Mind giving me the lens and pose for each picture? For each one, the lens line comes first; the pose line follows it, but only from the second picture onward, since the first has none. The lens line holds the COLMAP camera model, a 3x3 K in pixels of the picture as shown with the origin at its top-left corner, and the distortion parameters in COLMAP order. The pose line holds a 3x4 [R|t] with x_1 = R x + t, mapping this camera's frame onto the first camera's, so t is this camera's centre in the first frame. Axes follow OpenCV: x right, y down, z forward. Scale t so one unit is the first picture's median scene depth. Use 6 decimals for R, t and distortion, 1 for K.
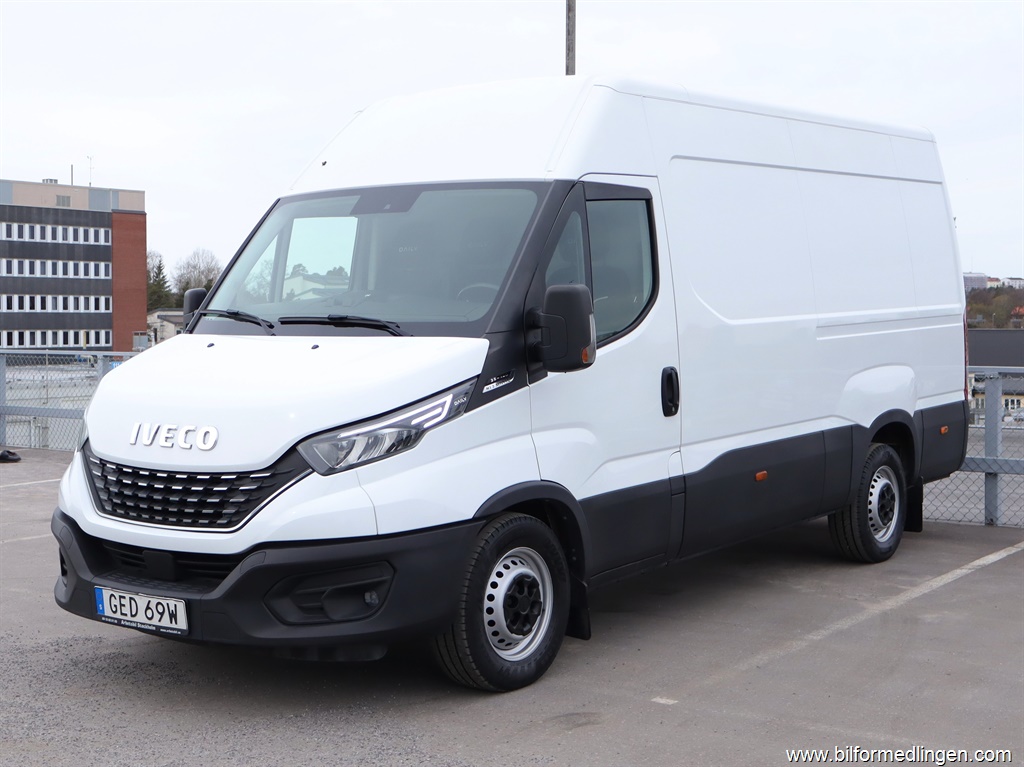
lens RADIAL K [[1491.7, 0, 512.0], [0, 1491.7, 383.5], [0, 0, 1]] dist [0.009821, 0.047476]
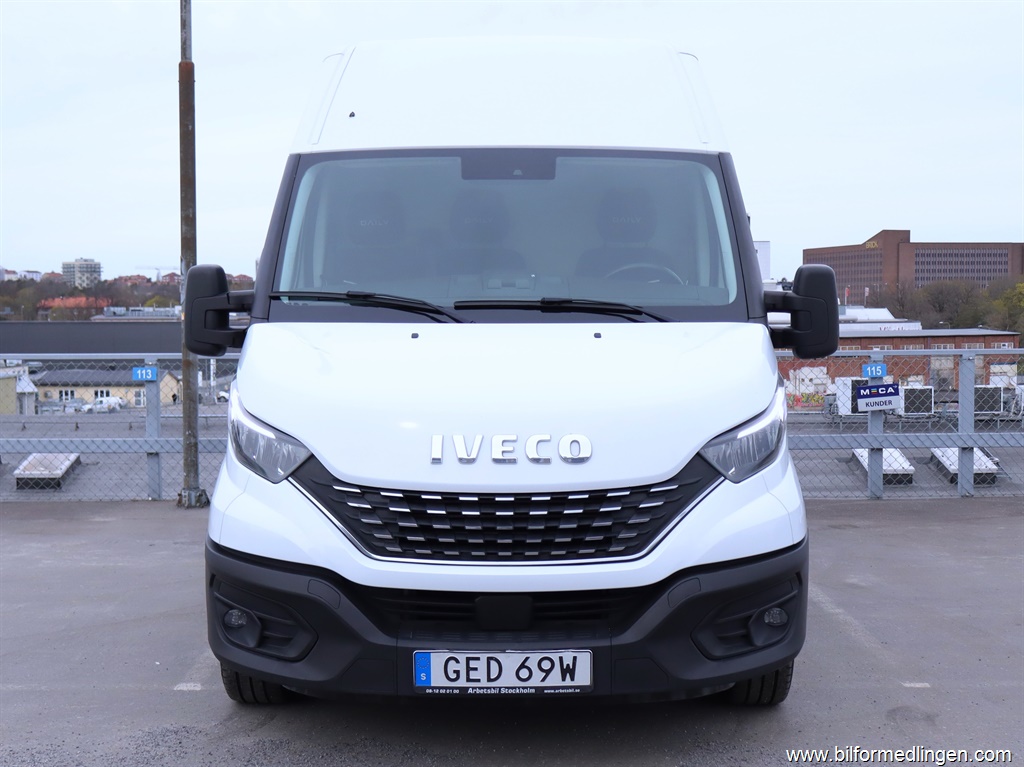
lens RADIAL K [[1491.7, 0, 512.0], [0, 1491.7, 383.5], [0, 0, 1]] dist [0.009821, 0.047476]
pose [[0.794190, -0.031397, 0.606858, -0.725889], [0.024661, 0.999507, 0.019438, -0.015953], [-0.607169, -0.000472, 0.794572, 0.372905]]
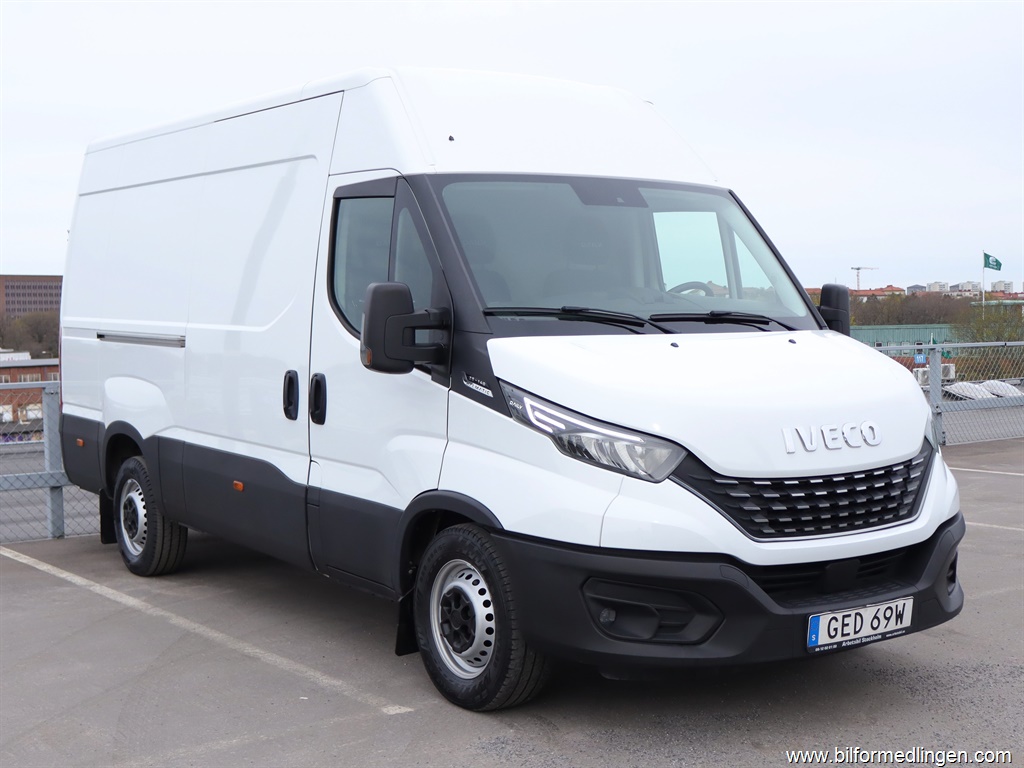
lens RADIAL K [[1438.9, 0, 512.0], [0, 1438.9, 384.0], [0, 0, 1]] dist [-0.005816, 0.001669]
pose [[0.310209, -0.043366, 0.949679, -1.172442], [0.058037, 0.997960, 0.026613, -0.034499], [-0.948895, 0.046861, 0.312092, 0.927855]]
